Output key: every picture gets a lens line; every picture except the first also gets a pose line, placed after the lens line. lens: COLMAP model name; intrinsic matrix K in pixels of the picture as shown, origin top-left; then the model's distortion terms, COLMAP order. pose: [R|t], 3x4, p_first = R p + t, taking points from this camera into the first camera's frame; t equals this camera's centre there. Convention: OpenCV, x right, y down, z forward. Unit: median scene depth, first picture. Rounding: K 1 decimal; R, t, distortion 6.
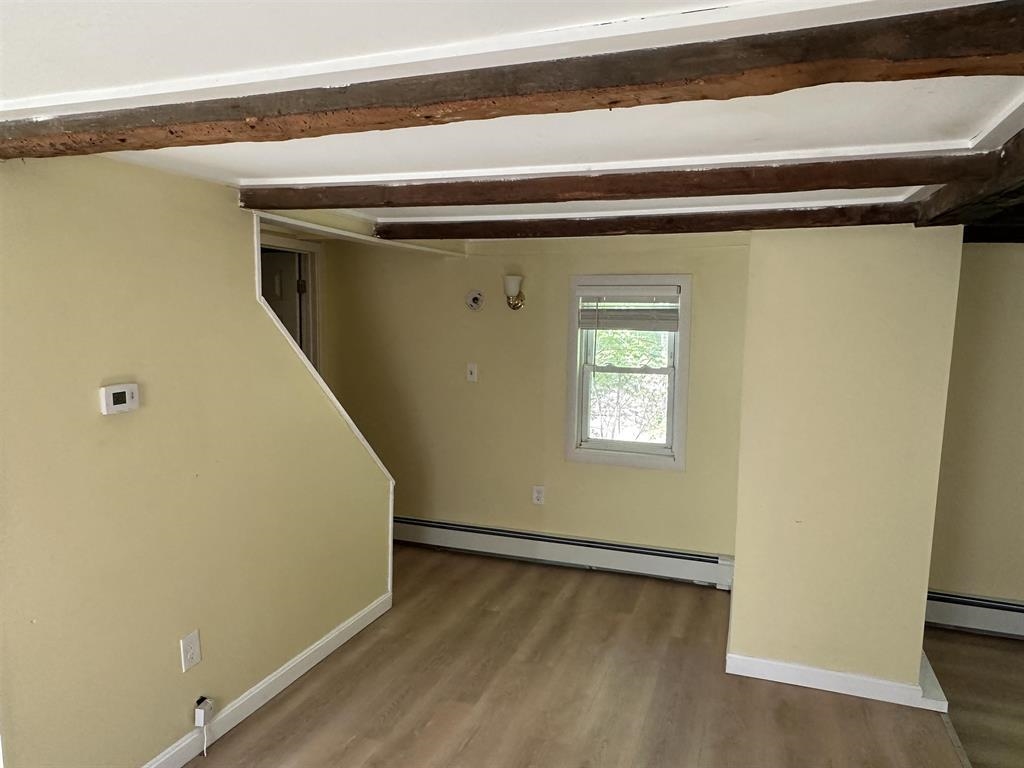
lens RADIAL K [[692.0, 0, 511.2], [0, 692.0, 403.6], [0, 0, 1]] dist [0.004863, 0.001019]
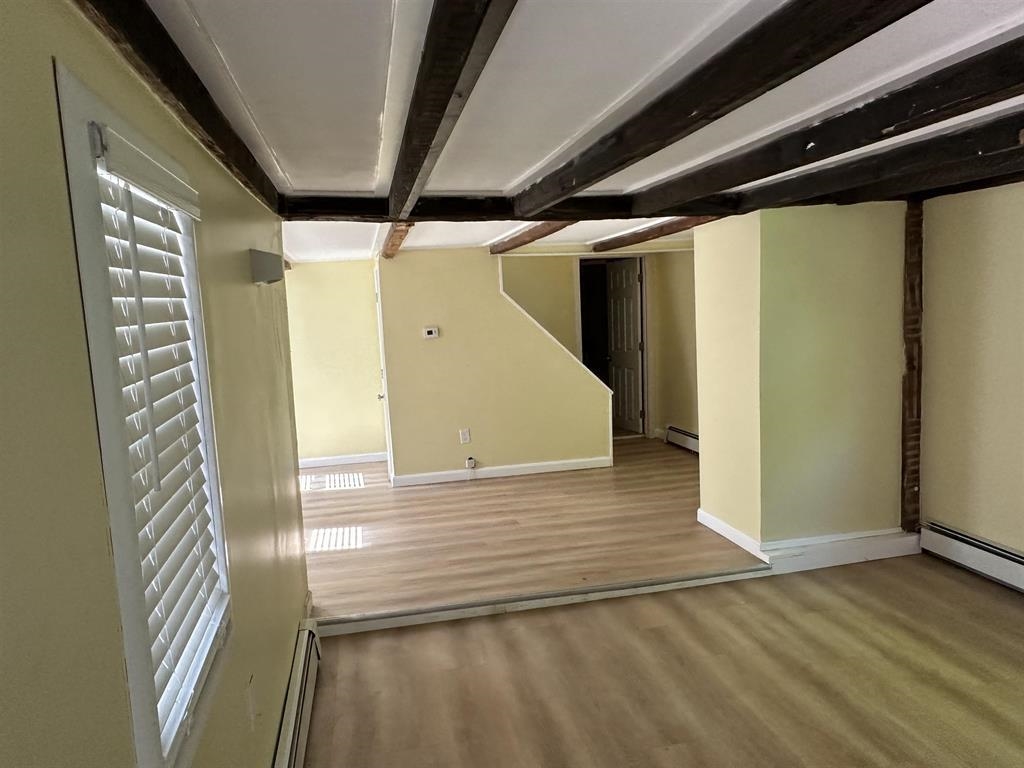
lens RADIAL K [[686.7, 0, 512.0], [0, 686.7, 384.0], [0, 0, 1]] dist [0.002305, -0.002979]
pose [[0.536823, 0.053315, -0.842009, 1.542564], [-0.053588, 0.998141, 0.029035, 0.079699], [0.841992, 0.029535, 0.538682, -0.175417]]
